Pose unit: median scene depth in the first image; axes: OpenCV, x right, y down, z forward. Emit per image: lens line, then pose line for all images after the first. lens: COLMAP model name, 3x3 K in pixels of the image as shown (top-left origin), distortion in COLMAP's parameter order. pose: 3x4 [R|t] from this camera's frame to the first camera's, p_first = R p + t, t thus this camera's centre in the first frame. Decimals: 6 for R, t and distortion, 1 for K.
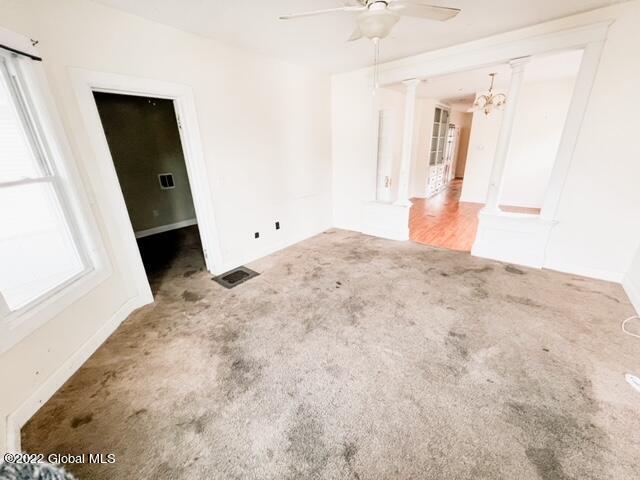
lens RADIAL K [[256.0, 0, 320.3], [0, 256.0, 238.8], [0, 0, 1]] dist [-0.002491, 0.000737]
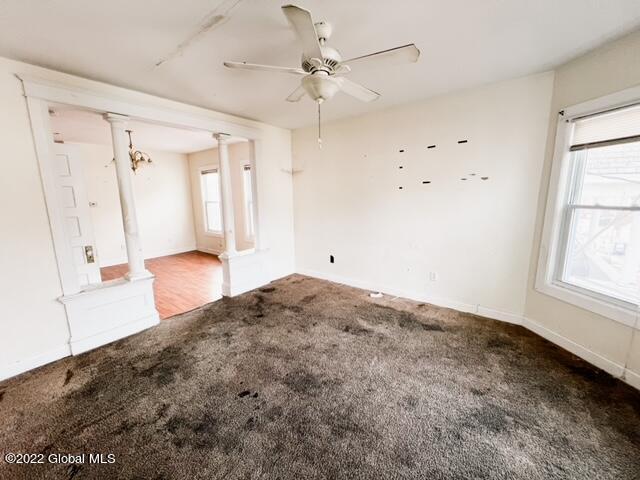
lens RADIAL K [[256.0, 0, 319.9], [0, 256.0, 239.7], [0, 0, 1]] dist [-0.002491, 0.000737]
pose [[-0.023736, -0.139309, 0.989964, -0.512706], [0.353644, 0.925047, 0.138653, -0.207547], [-0.935079, 0.353386, 0.027309, 0.651645]]
